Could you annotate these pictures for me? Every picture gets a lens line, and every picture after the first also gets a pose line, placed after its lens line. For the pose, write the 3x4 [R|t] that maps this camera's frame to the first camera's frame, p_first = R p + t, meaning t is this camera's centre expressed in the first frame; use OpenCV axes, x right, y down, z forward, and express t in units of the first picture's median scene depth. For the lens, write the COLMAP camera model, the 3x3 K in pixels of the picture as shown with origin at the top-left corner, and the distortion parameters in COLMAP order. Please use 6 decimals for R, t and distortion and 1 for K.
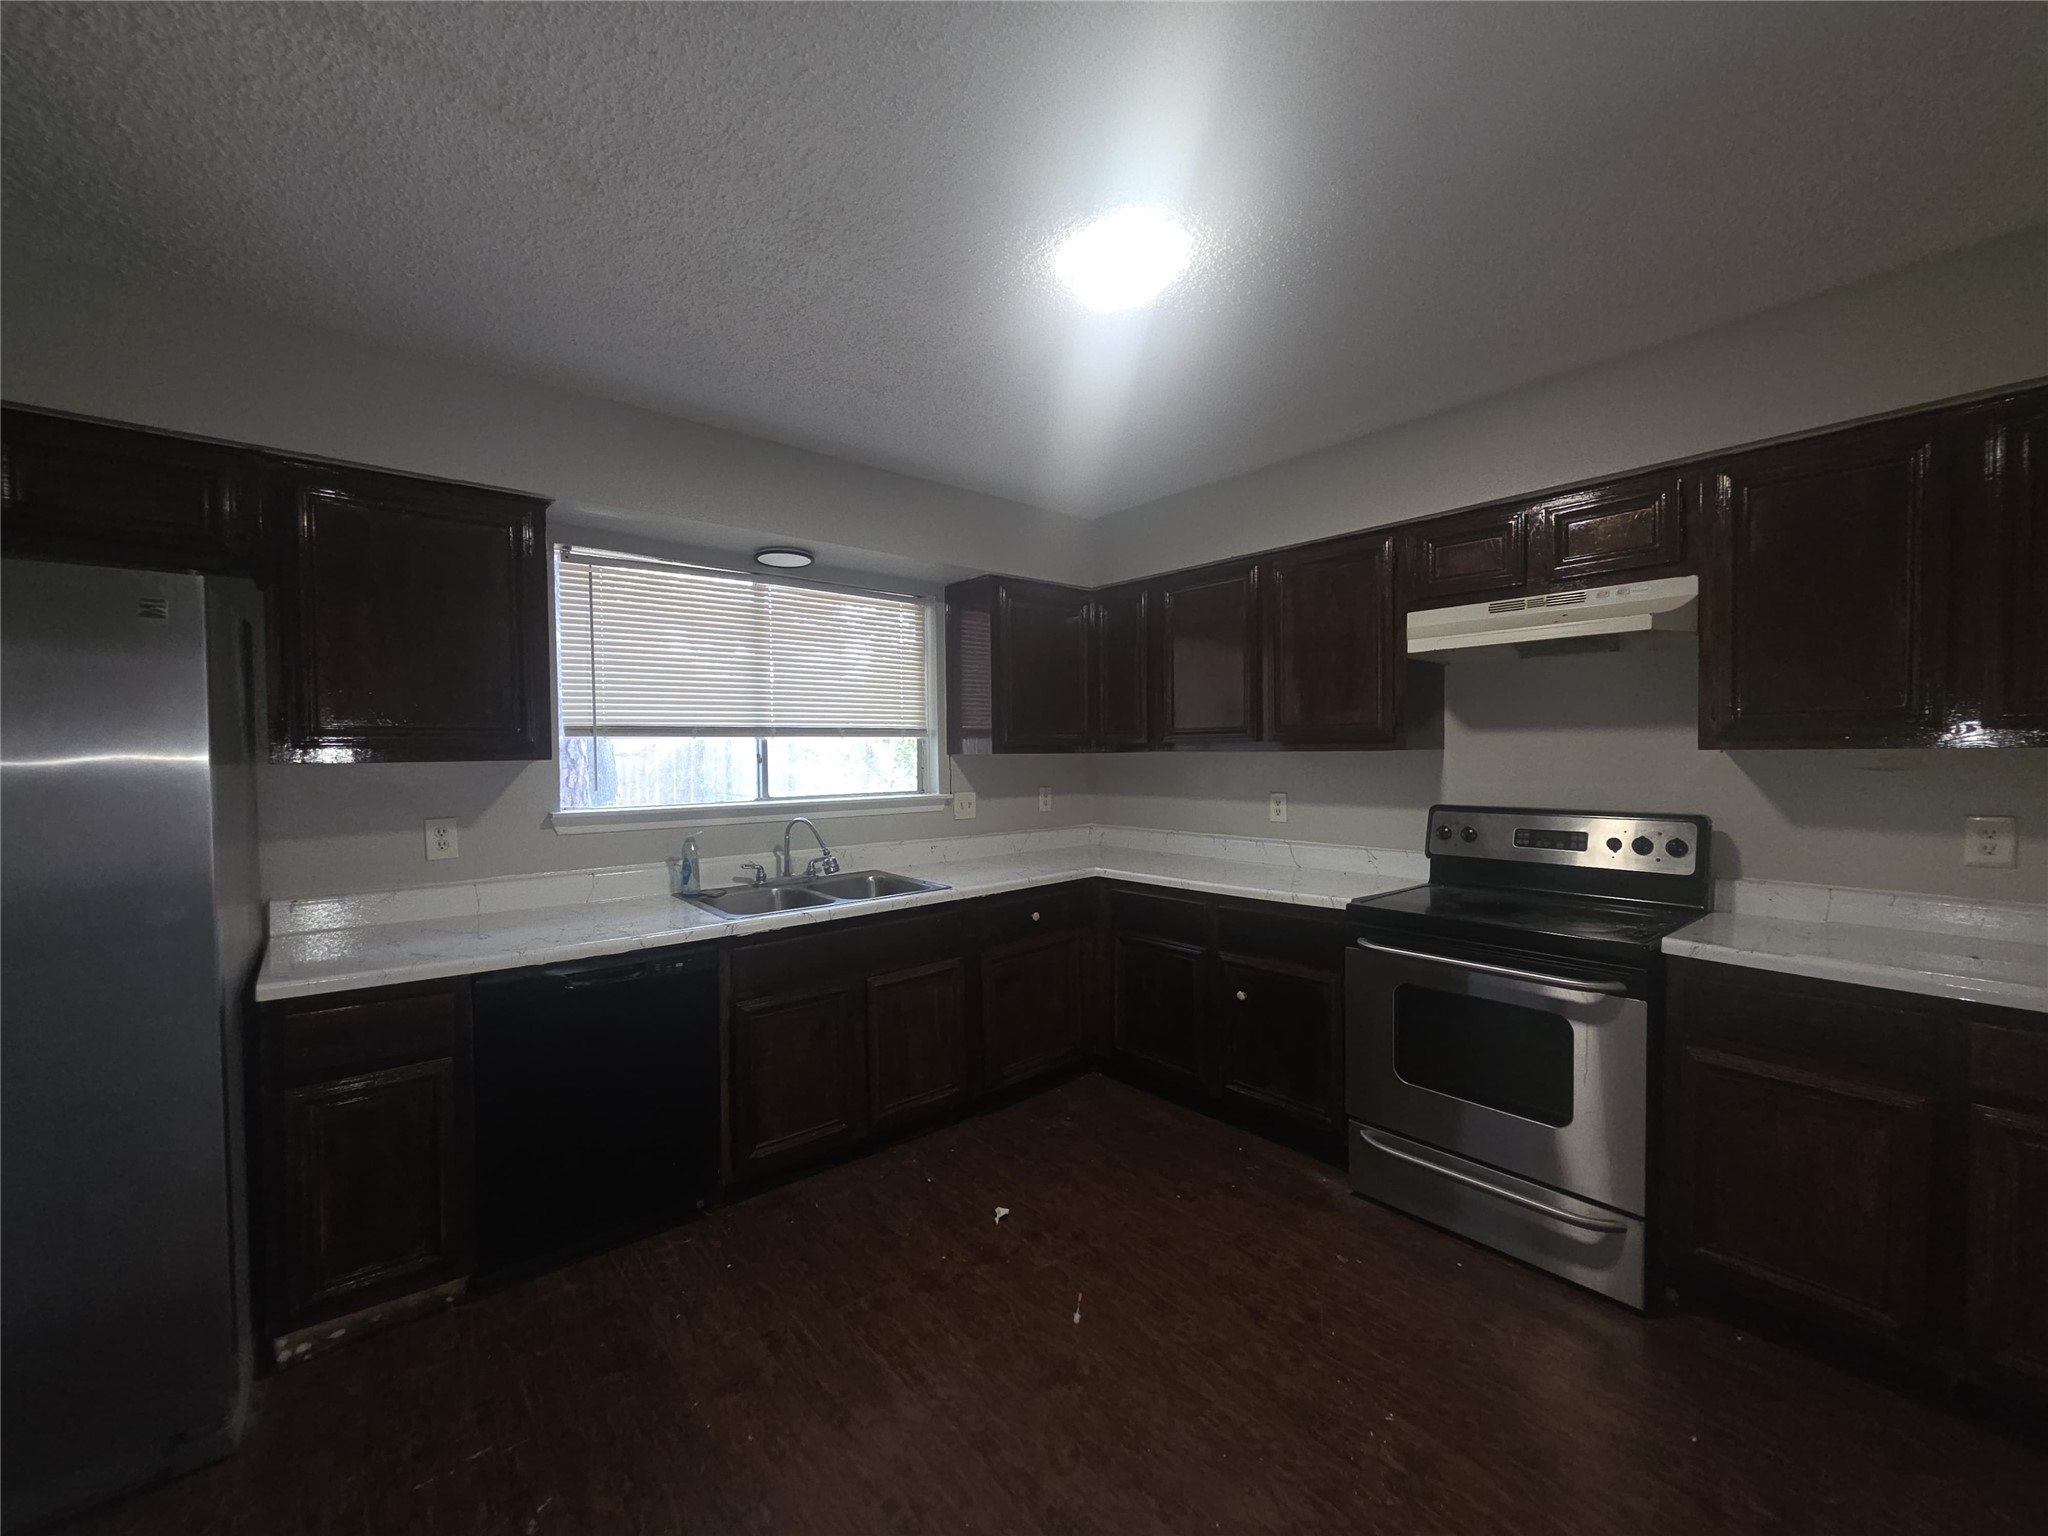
lens RADIAL K [[812.7, 0, 1018.7], [0, 812.7, 778.0], [0, 0, 1]] dist [0.000438, -0.000079]
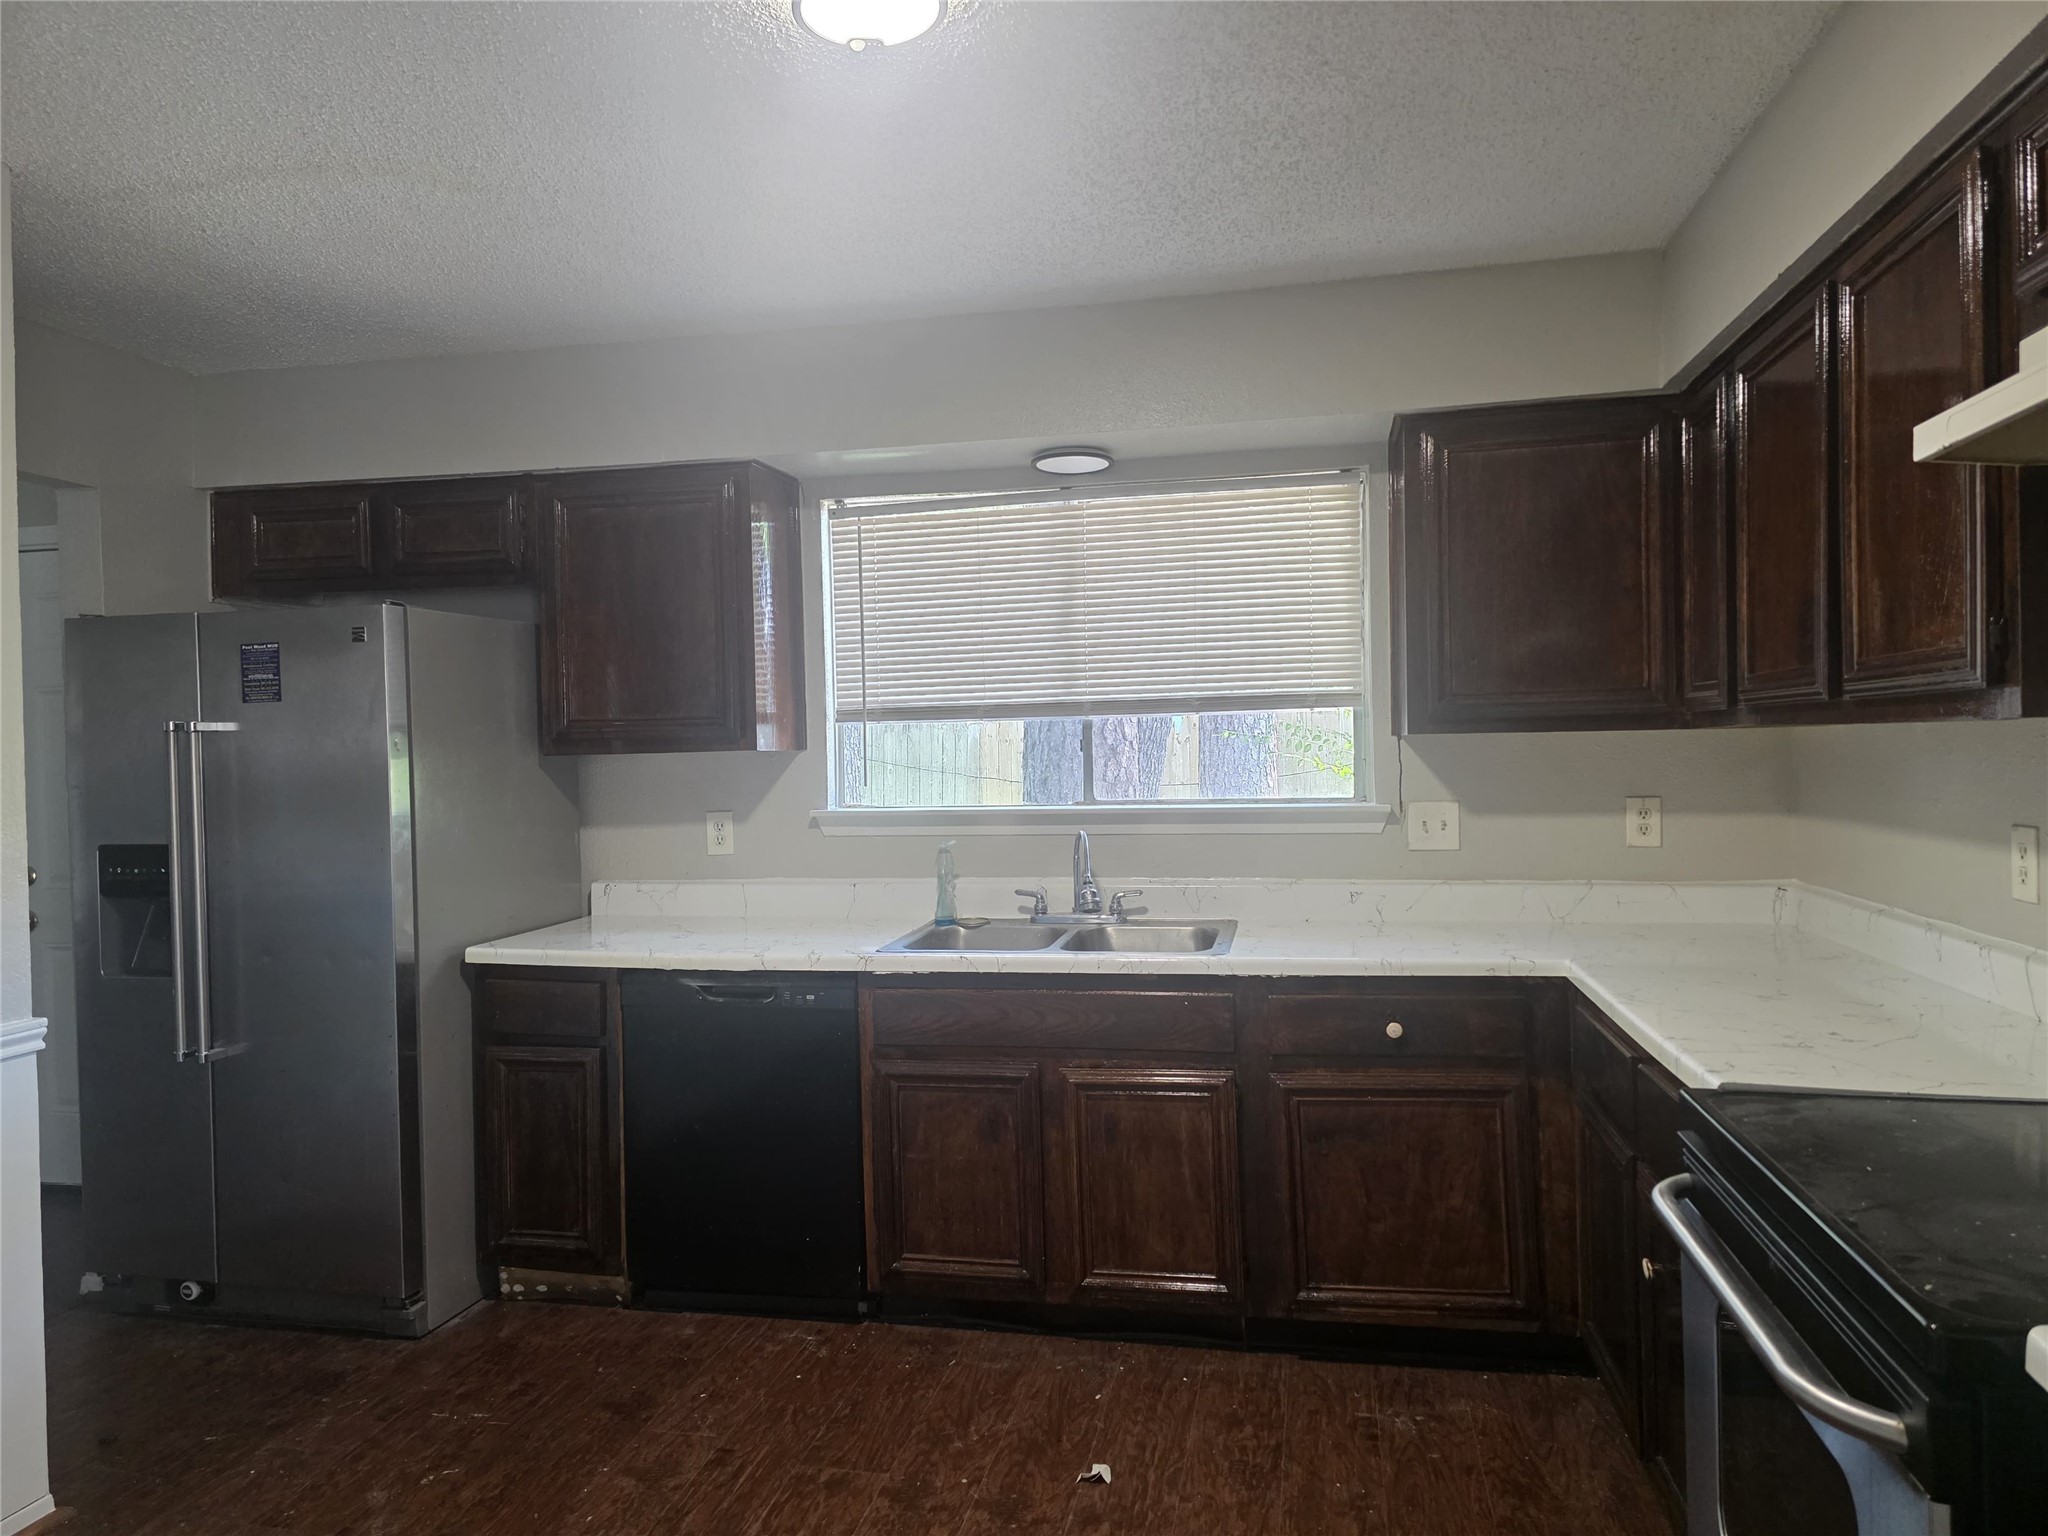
lens RADIAL K [[1366.3, 0, 1024.0], [0, 1366.3, 768.0], [0, 0, 1]] dist [0.083002, -0.078413]
pose [[0.615052, 0.008828, -0.788437, 0.718474], [-0.008800, 0.999952, 0.004332, -0.011064], [0.788437, 0.004274, 0.615100, 0.270647]]
